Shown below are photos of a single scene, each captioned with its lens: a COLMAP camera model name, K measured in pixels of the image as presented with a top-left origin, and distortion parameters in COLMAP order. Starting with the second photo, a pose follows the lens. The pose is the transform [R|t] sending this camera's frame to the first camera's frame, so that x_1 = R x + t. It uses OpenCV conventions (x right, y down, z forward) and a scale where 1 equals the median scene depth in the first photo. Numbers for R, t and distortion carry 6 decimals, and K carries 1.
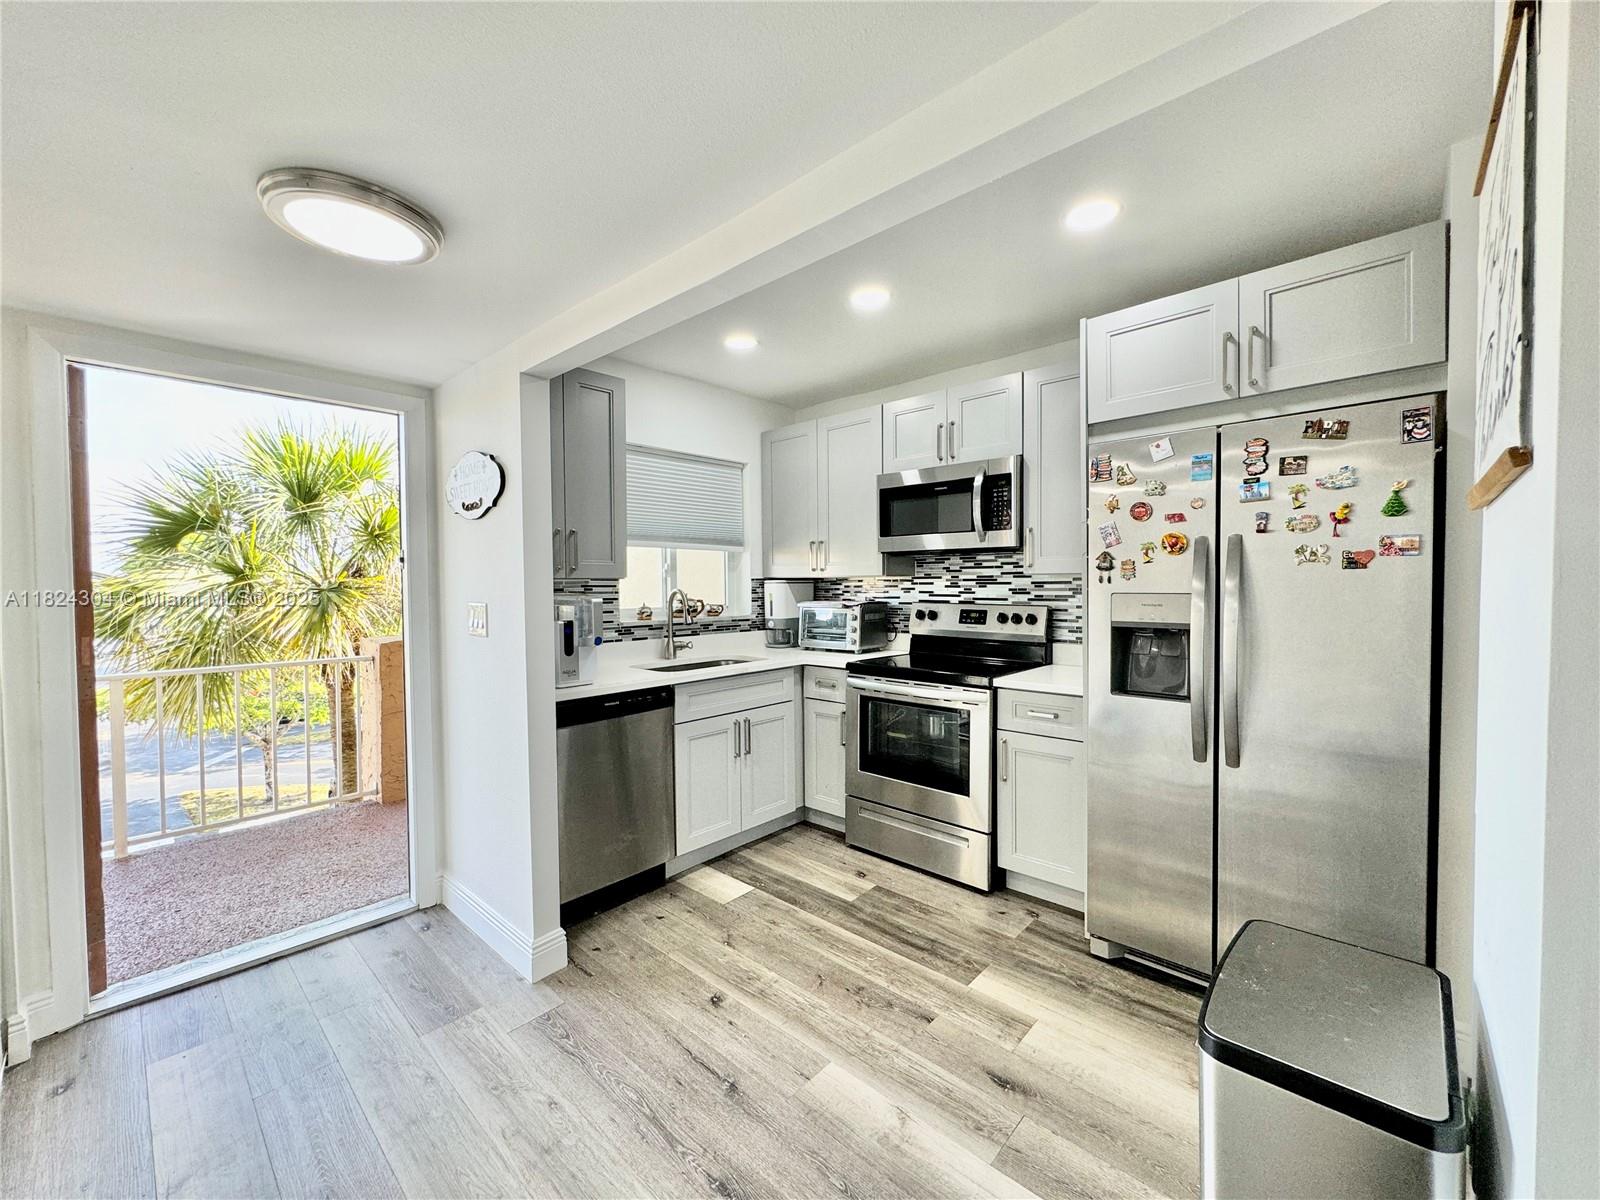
lens RADIAL K [[640.5, 0, 798.8], [0, 640.5, 600.7], [0, 0, 1]] dist [-0.003074, 0.000603]
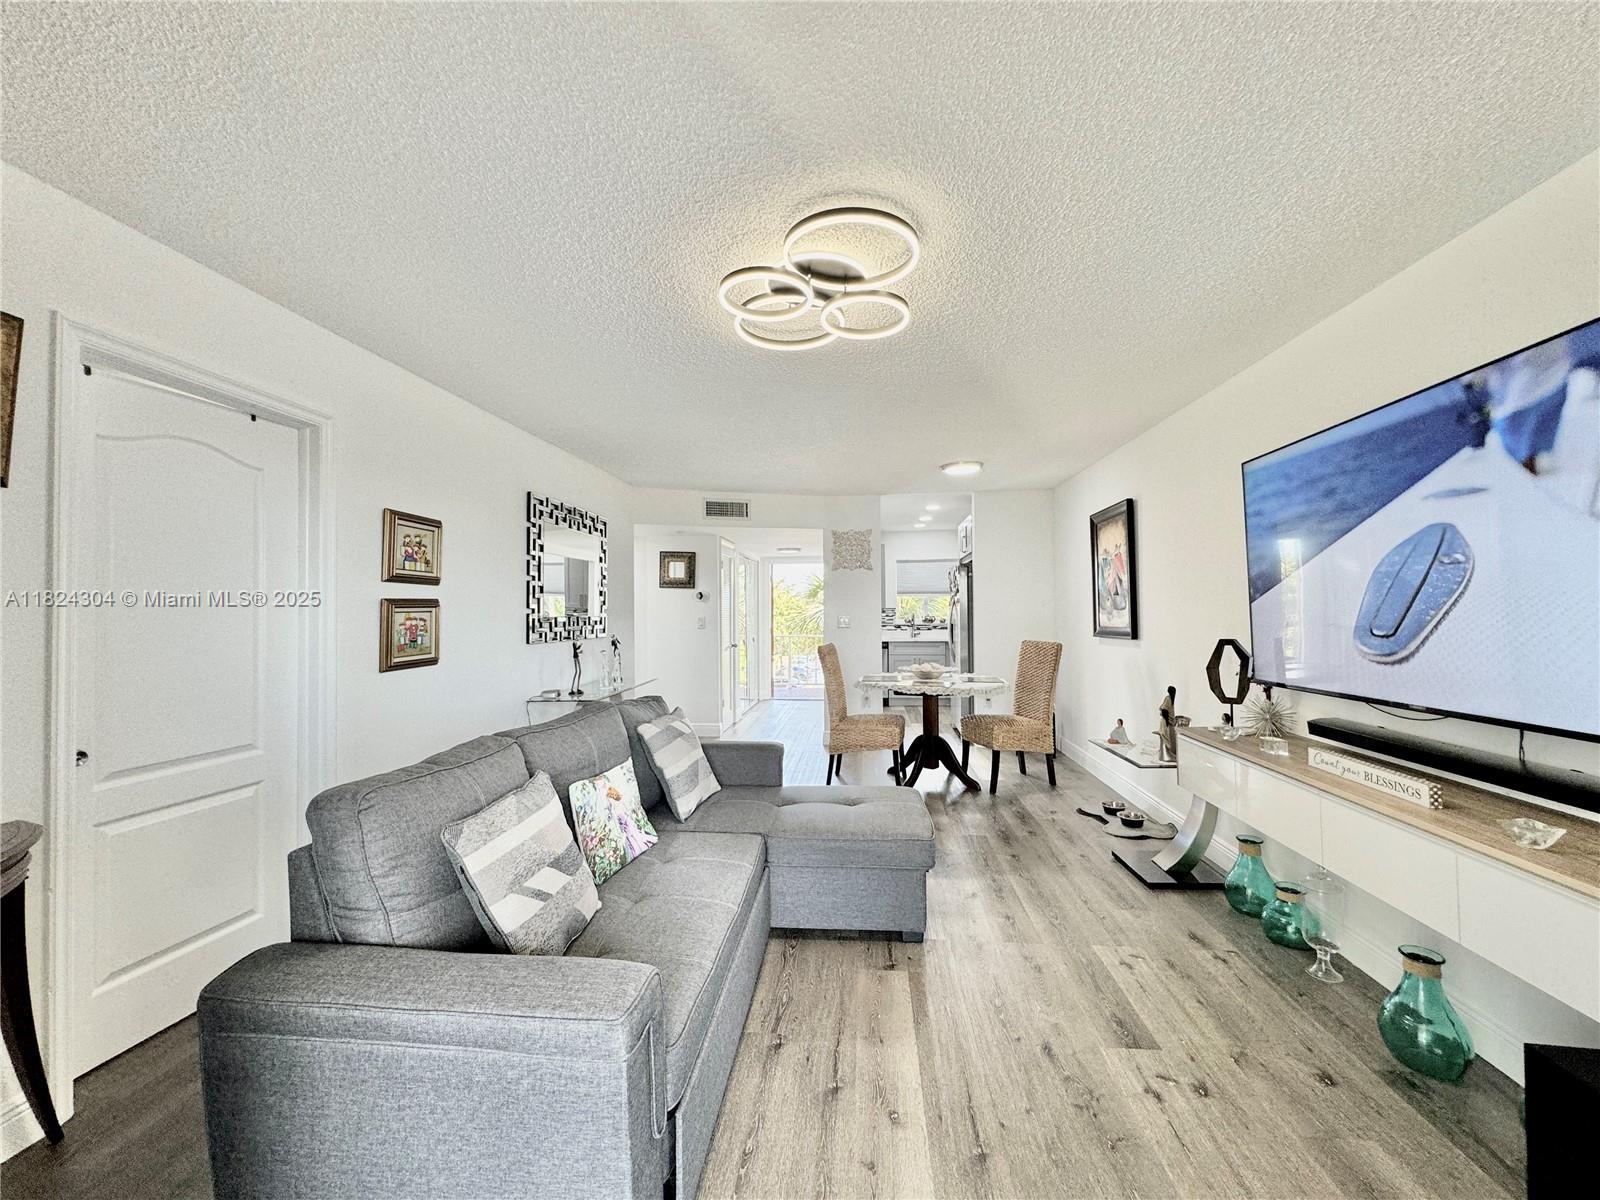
lens RADIAL K [[640.5, 0, 798.8], [0, 640.5, 600.7], [0, 0, 1]] dist [-0.003074, 0.000603]
pose [[0.598781, -0.008954, -0.800863, 2.010381], [-0.020043, 0.999457, -0.026161, 0.018278], [0.800662, 0.031716, 0.598277, -1.213492]]
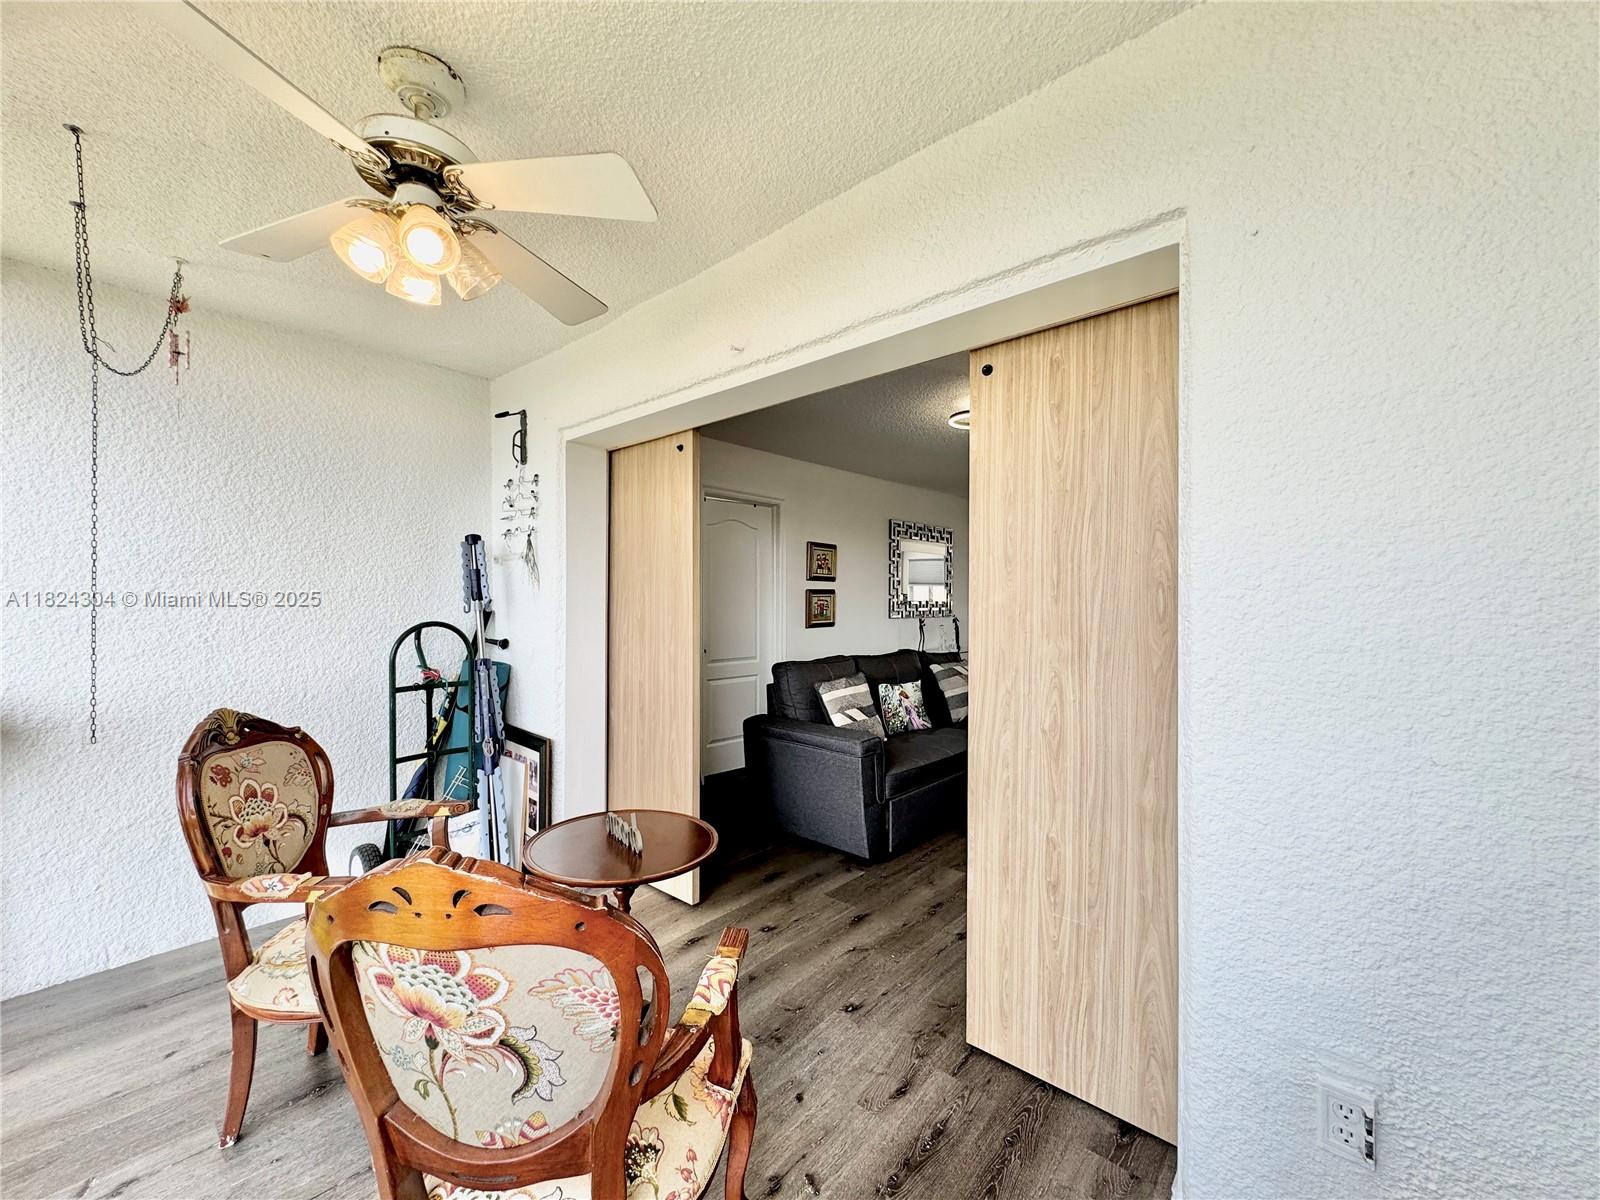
lens RADIAL K [[640.5, 0, 798.8], [0, 640.5, 600.7], [0, 0, 1]] dist [-0.003074, 0.000603]
pose [[0.011094, 0.009522, -0.999893, 2.701388], [-0.031138, 0.999473, 0.009173, 0.019012], [0.999454, 0.031033, 0.011385, -1.181553]]
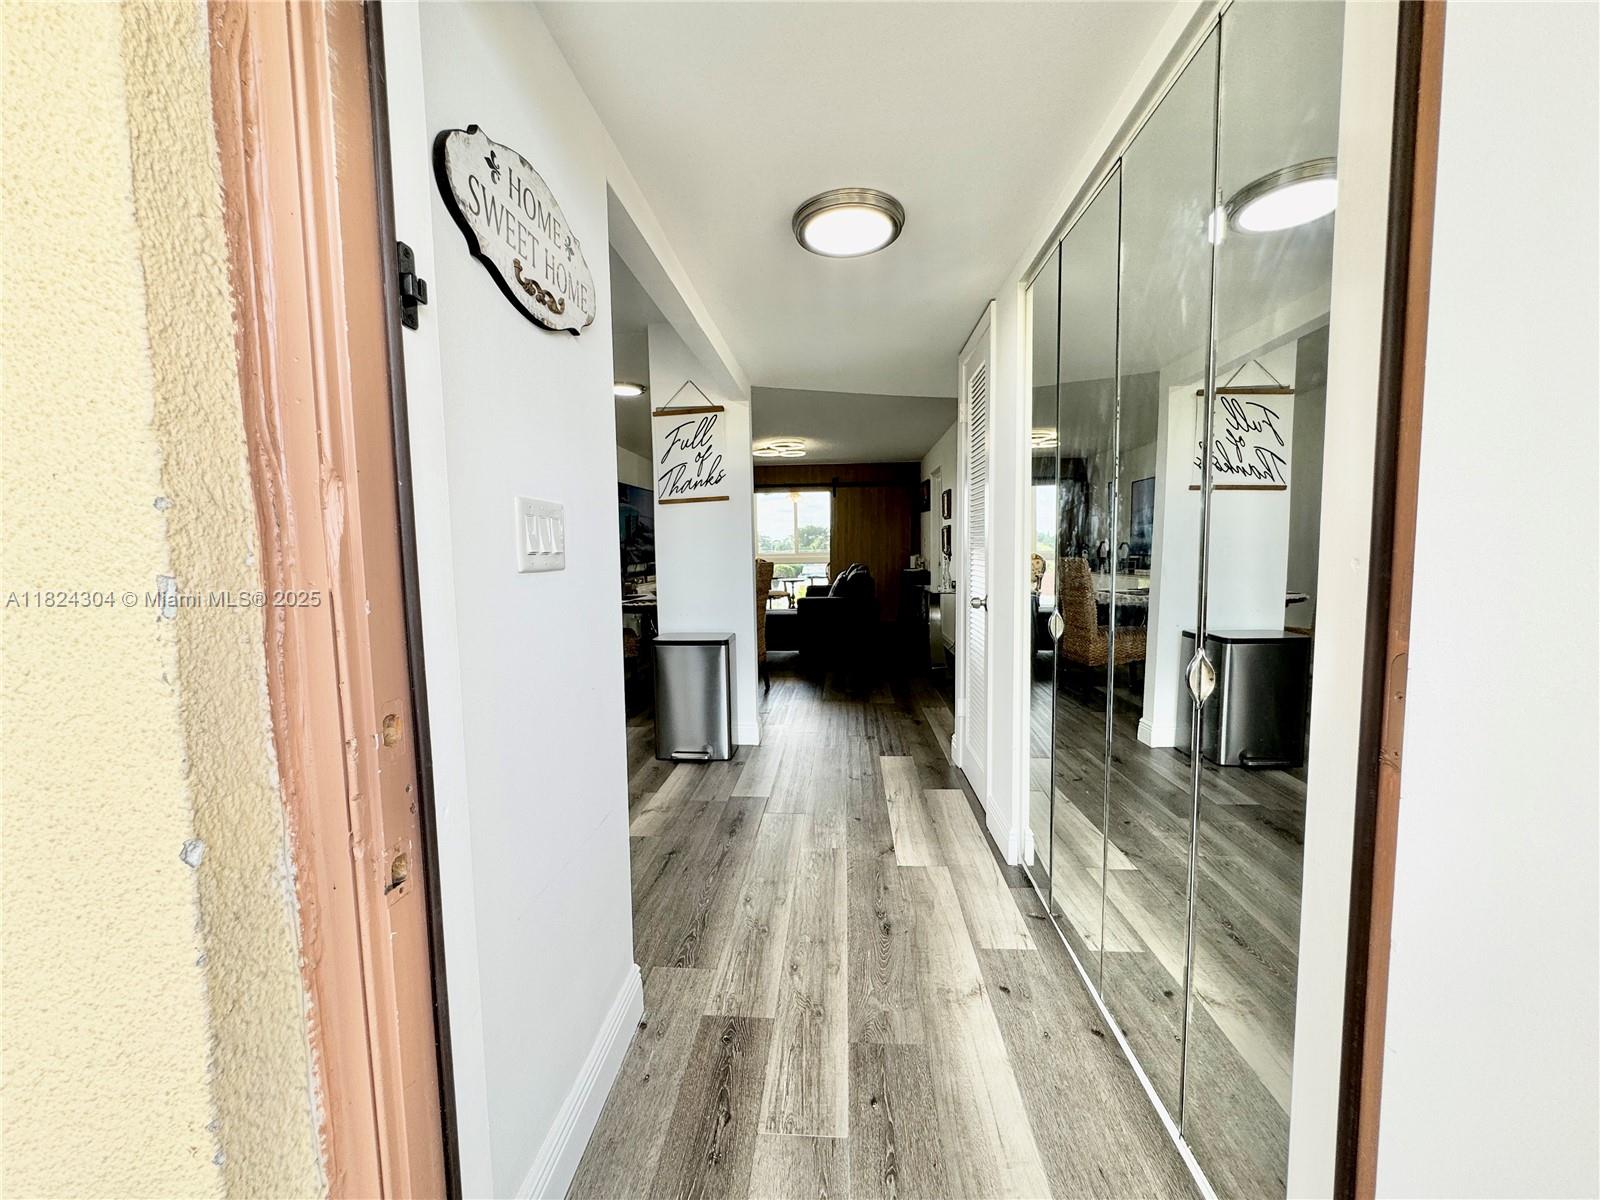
lens RADIAL K [[640.5, 0, 798.8], [0, 640.5, 600.7], [0, 0, 1]] dist [-0.003074, 0.000603]
pose [[-0.625856, -0.046050, 0.778578, -0.829265], [0.042778, 0.994726, 0.093220, 0.031742], [-0.778765, 0.091648, -0.620585, 0.961196]]
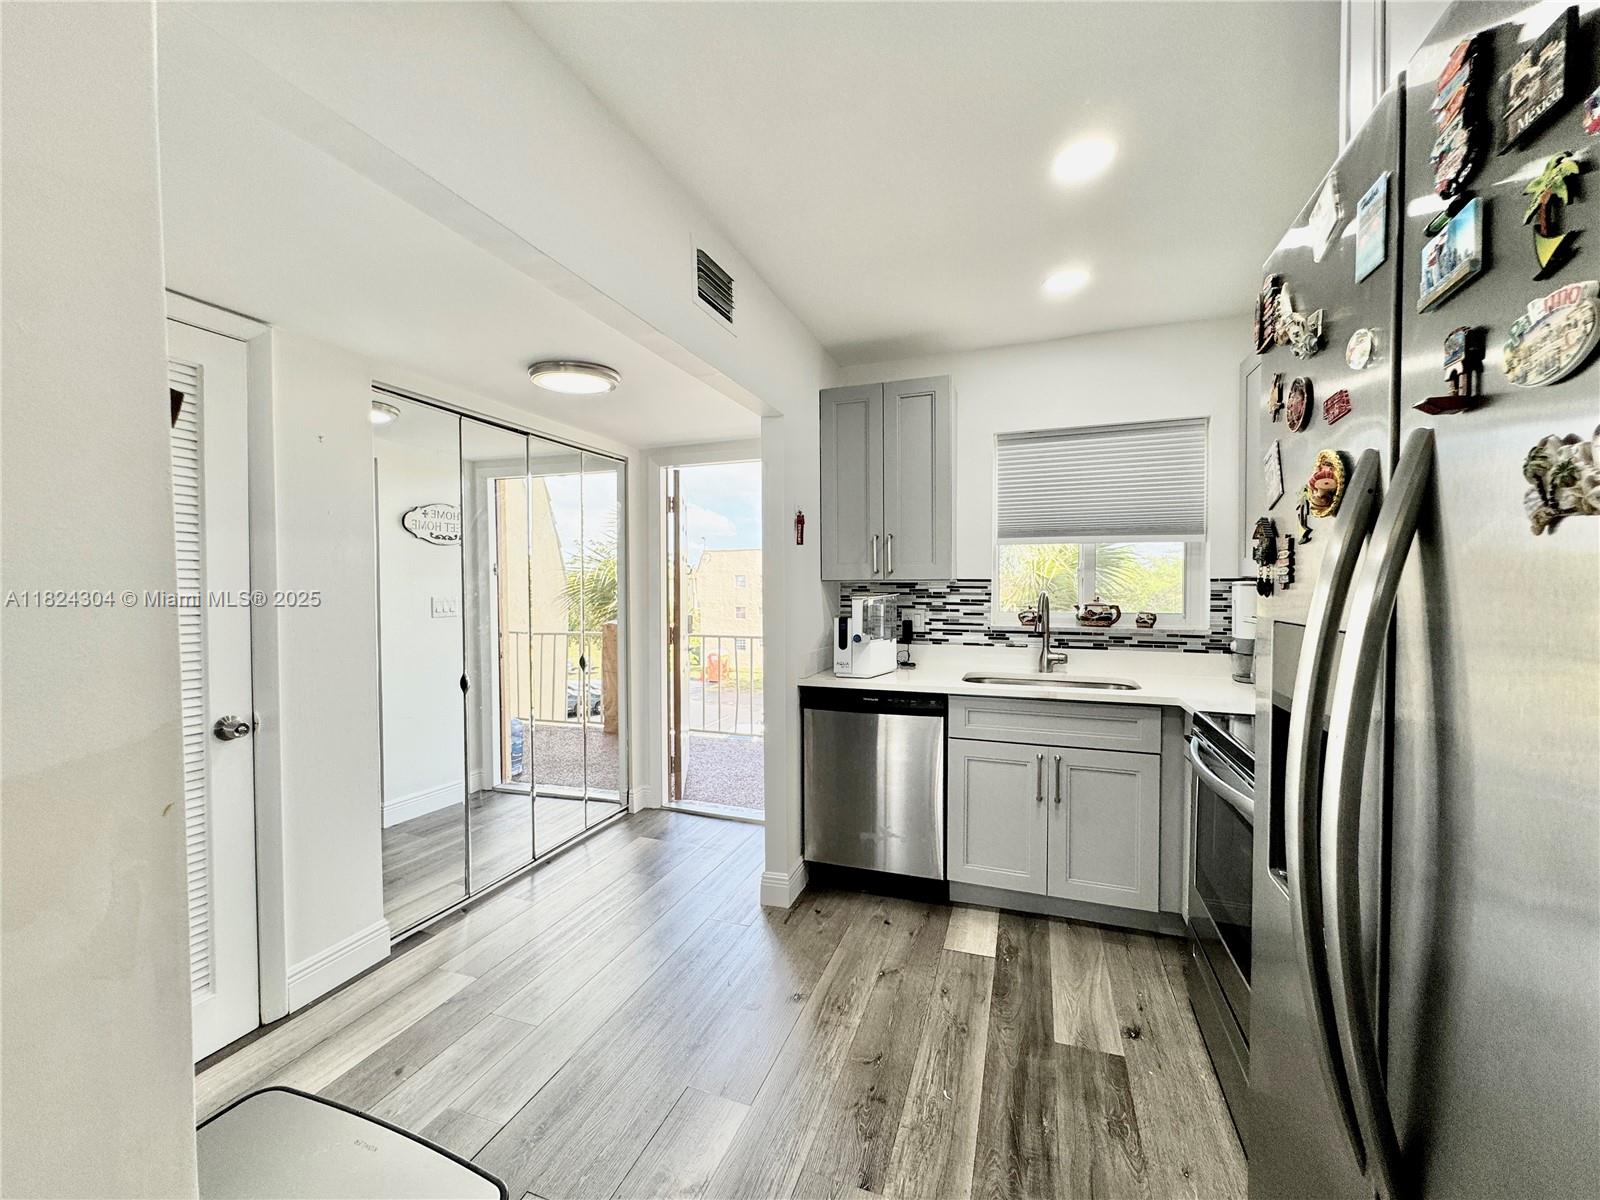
lens RADIAL K [[640.5, 0, 798.8], [0, 640.5, 600.7], [0, 0, 1]] dist [-0.003074, 0.000603]
pose [[0.383546, 0.029585, -0.923048, 0.559144], [-0.026252, 0.999432, 0.021125, -0.018085], [0.923149, 0.016129, 0.384105, 0.429787]]
